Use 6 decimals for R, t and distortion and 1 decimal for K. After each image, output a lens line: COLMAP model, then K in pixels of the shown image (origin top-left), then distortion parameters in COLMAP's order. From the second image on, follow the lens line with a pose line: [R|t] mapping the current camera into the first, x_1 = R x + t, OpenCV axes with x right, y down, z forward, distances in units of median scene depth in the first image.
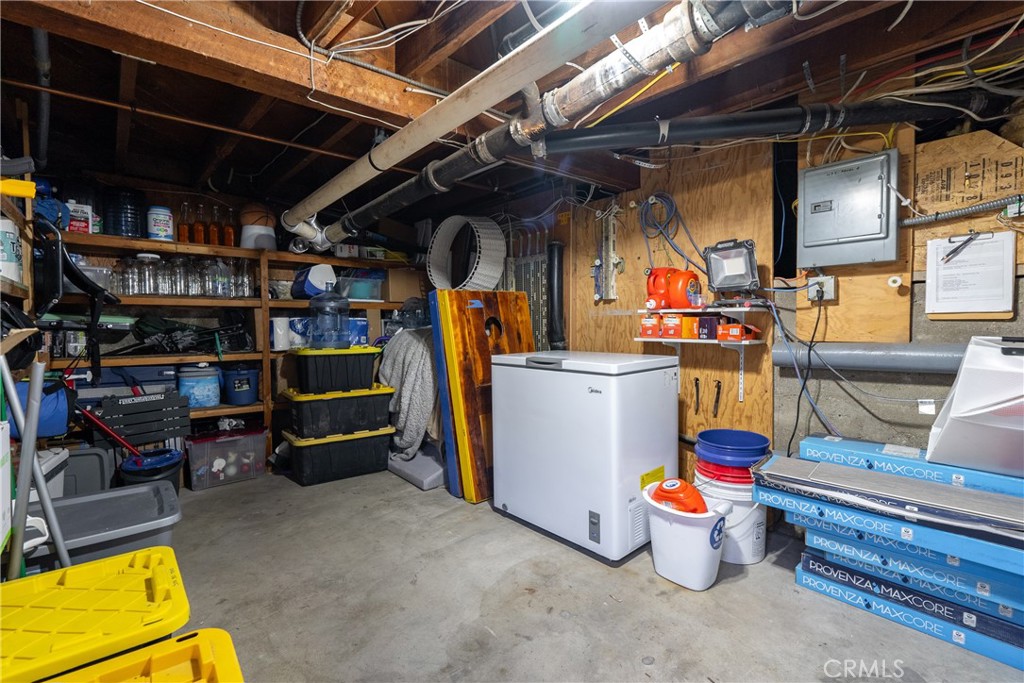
lens RADIAL K [[467.3, 0, 512.1], [0, 467.3, 338.6], [0, 0, 1]] dist [-0.005258, -0.001546]
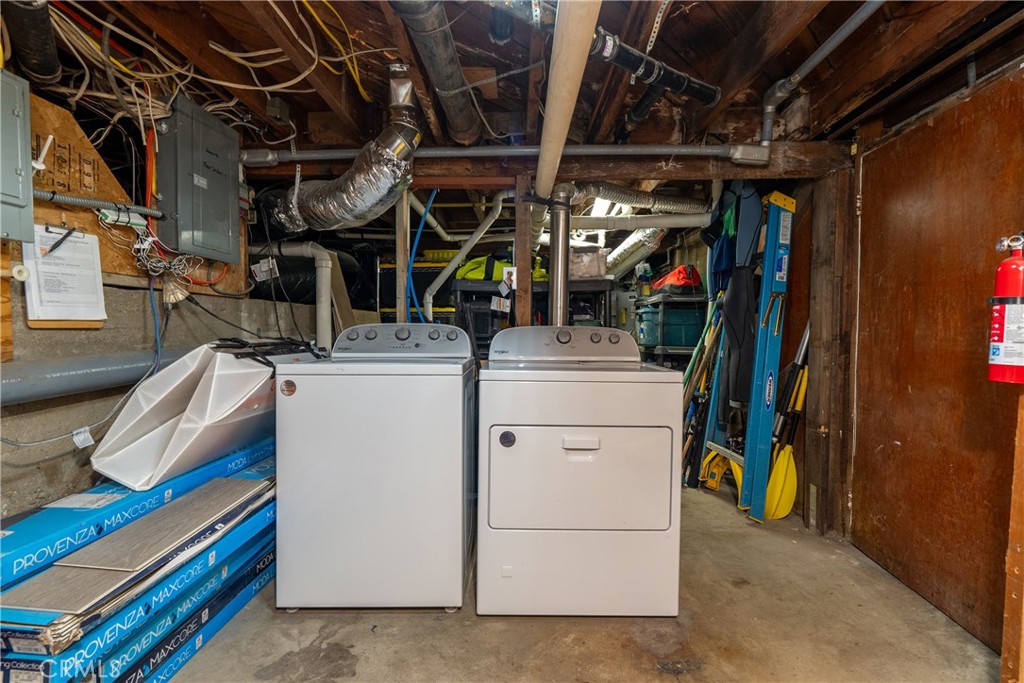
lens RADIAL K [[467.3, 0, 510.2], [0, 467.3, 340.4], [0, 0, 1]] dist [-0.005258, -0.001546]
pose [[-0.742222, -0.013122, 0.670025, -0.188830], [0.026945, 0.998415, 0.049402, -0.040537], [-0.669612, 0.054721, -0.740692, 1.115367]]
